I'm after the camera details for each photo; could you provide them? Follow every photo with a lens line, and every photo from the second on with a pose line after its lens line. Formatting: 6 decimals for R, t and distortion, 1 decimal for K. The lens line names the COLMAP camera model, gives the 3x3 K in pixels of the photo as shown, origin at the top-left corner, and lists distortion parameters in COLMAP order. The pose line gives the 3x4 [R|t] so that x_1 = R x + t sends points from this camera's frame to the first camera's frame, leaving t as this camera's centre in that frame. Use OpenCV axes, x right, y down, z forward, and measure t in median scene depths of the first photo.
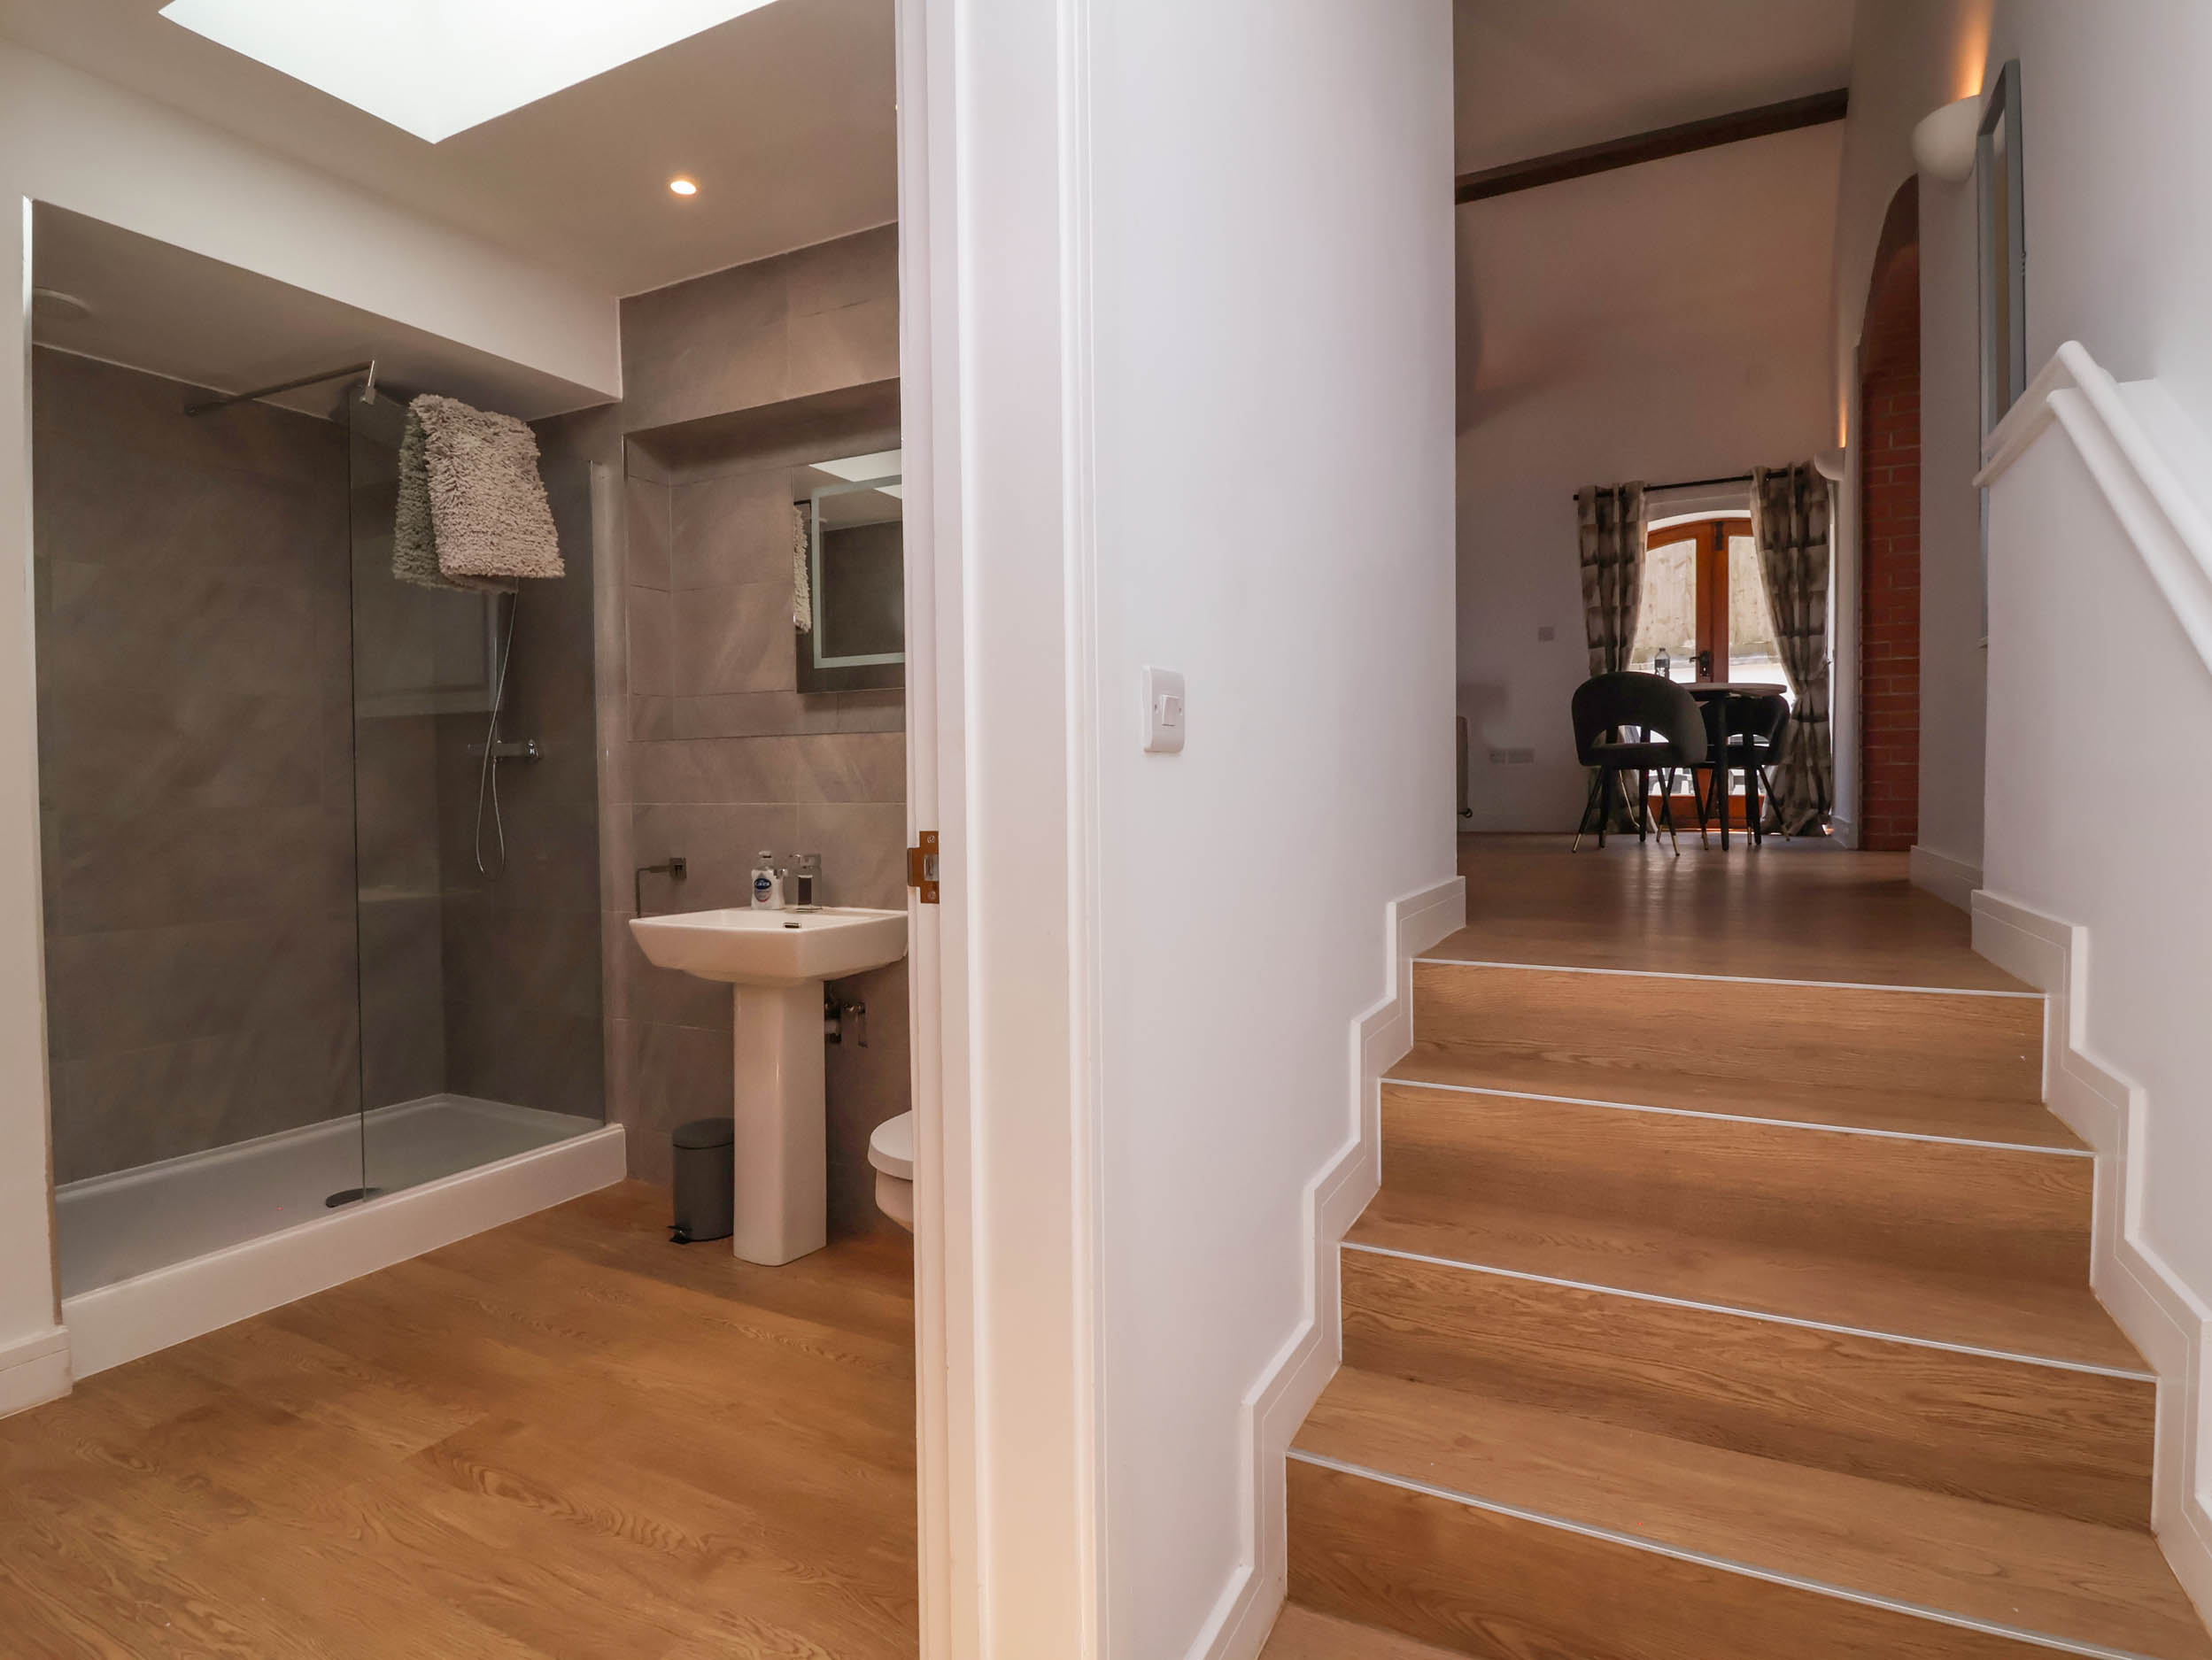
lens RADIAL K [[1158.0, 0, 1120.3], [0, 1158.0, 817.6], [0, 0, 1]] dist [0.013865, -0.021697]
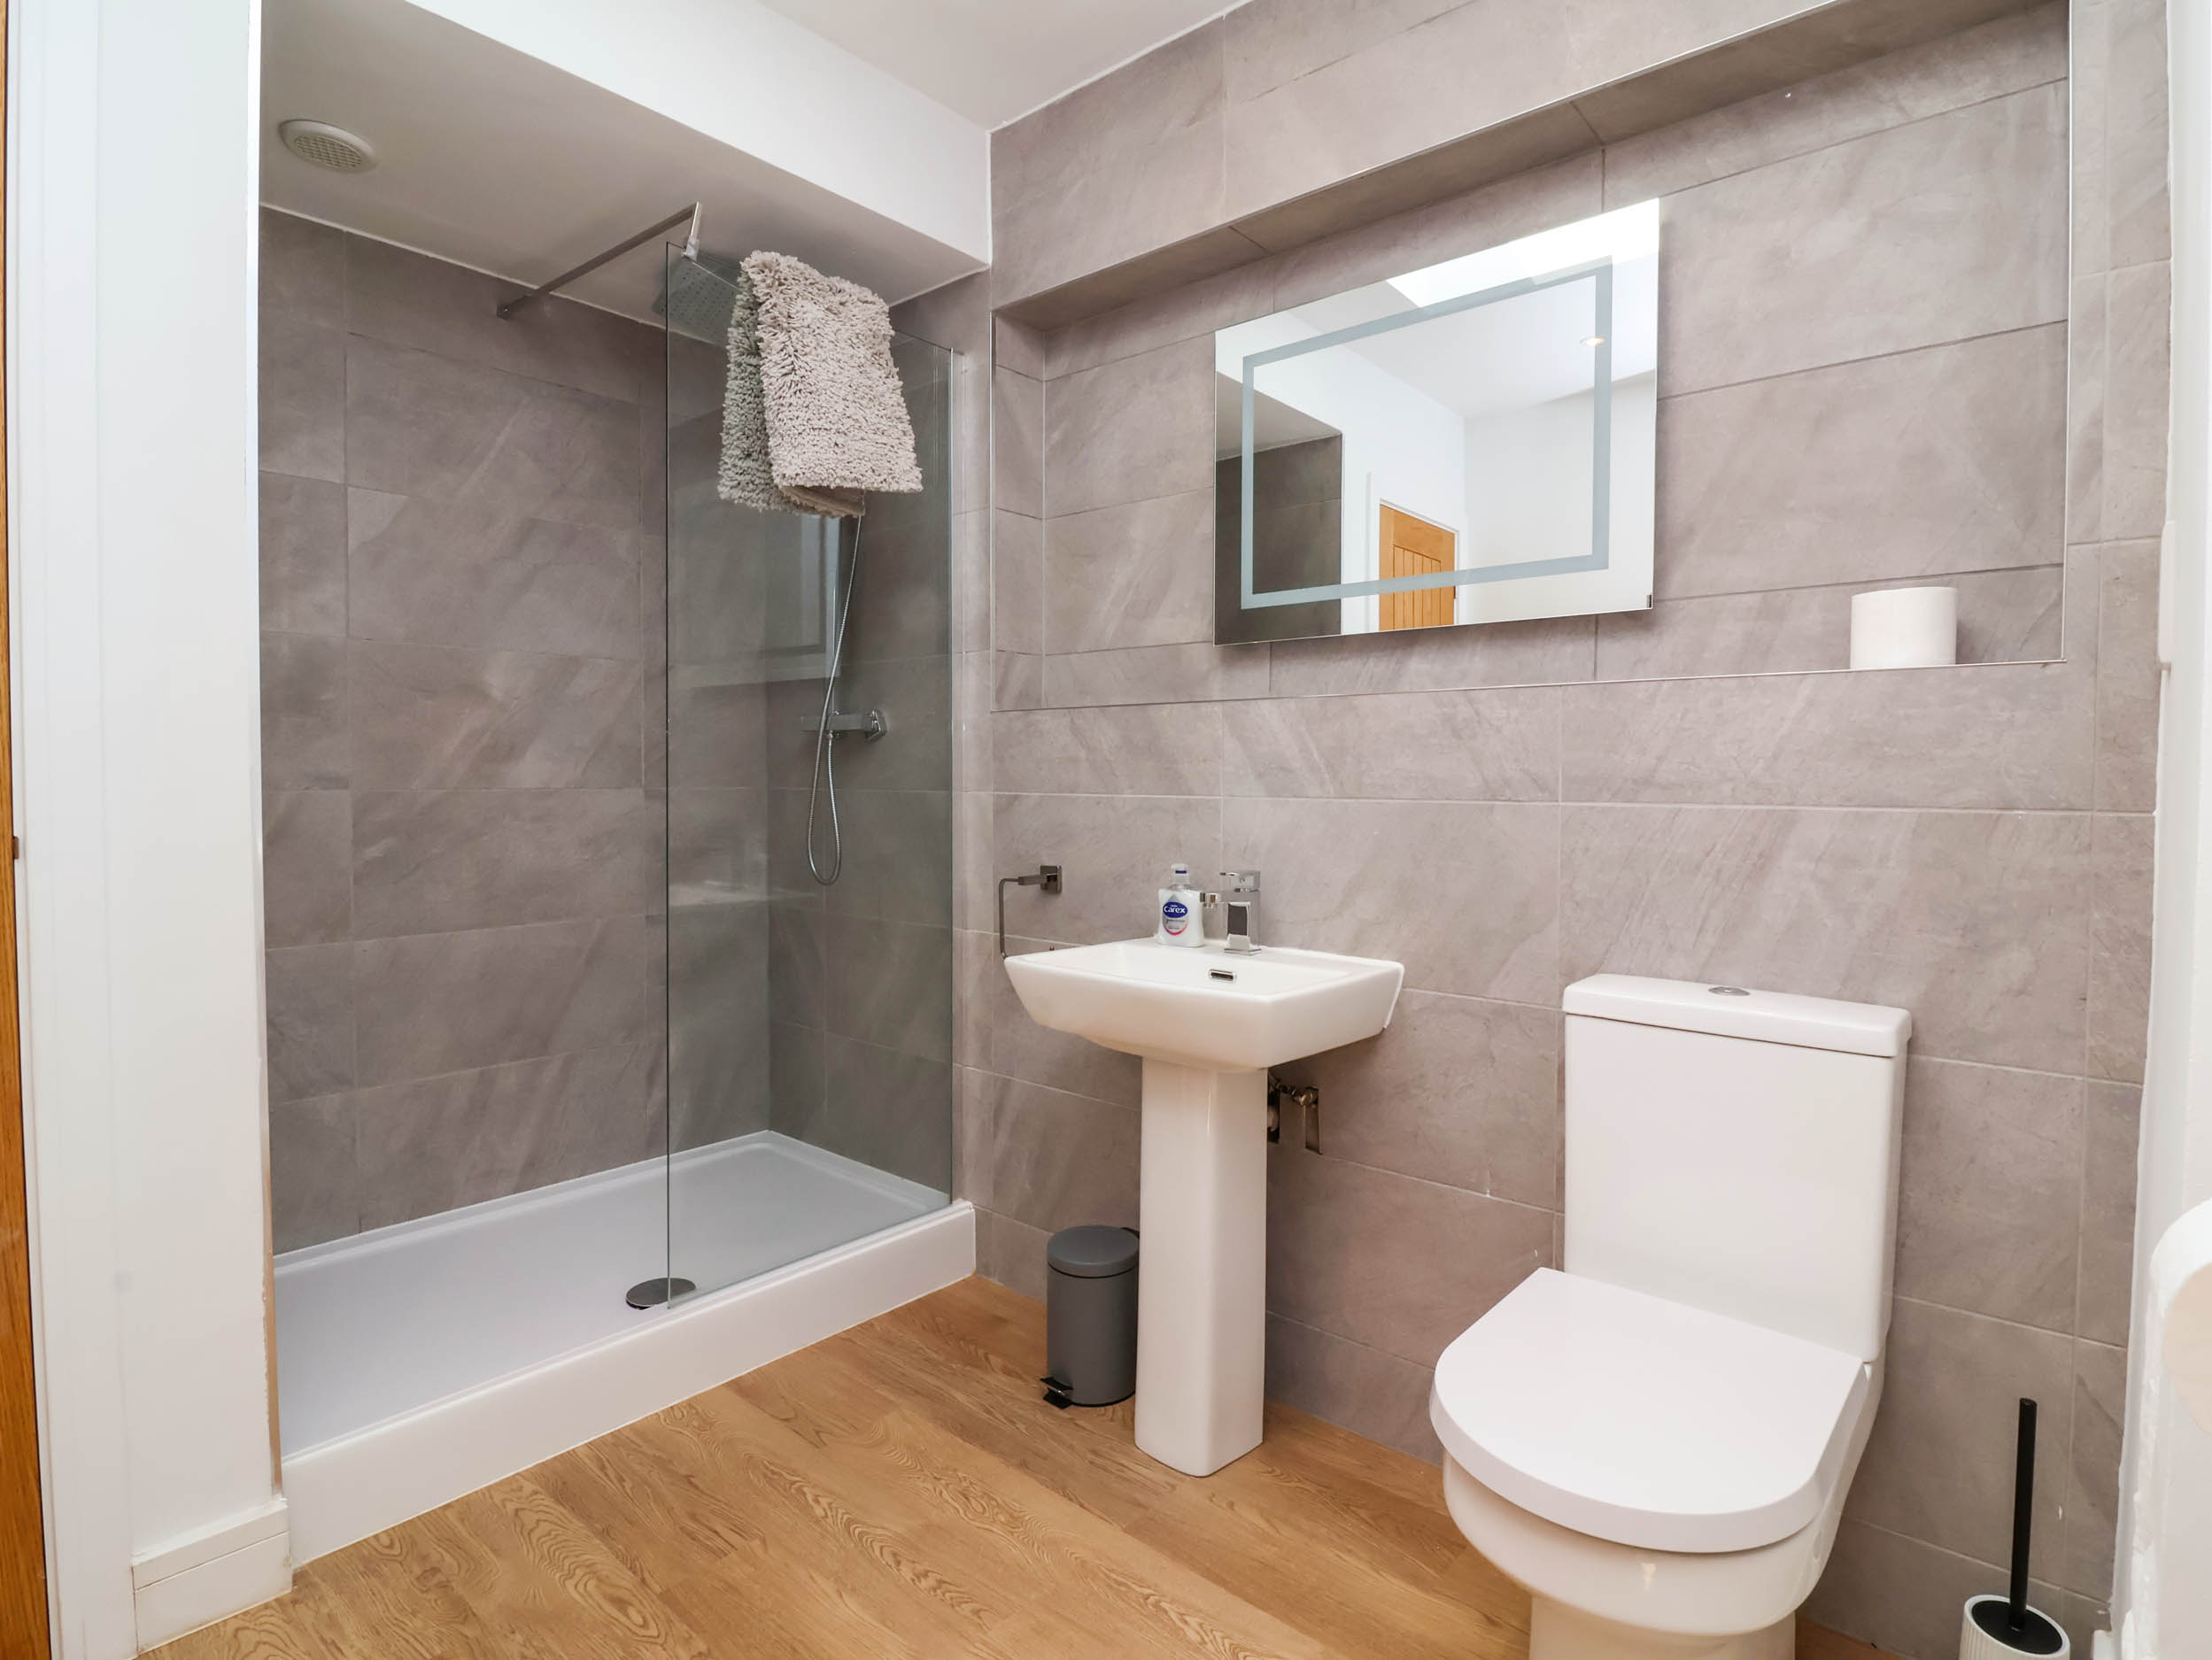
lens RADIAL K [[1158.0, 0, 1120.3], [0, 1158.0, 817.6], [0, 0, 1]] dist [0.013865, -0.021697]
pose [[0.971421, 0.022692, -0.236277, -0.172393], [-0.020605, 0.999724, 0.011301, -0.006359], [0.236468, -0.006109, 0.971620, 0.299615]]
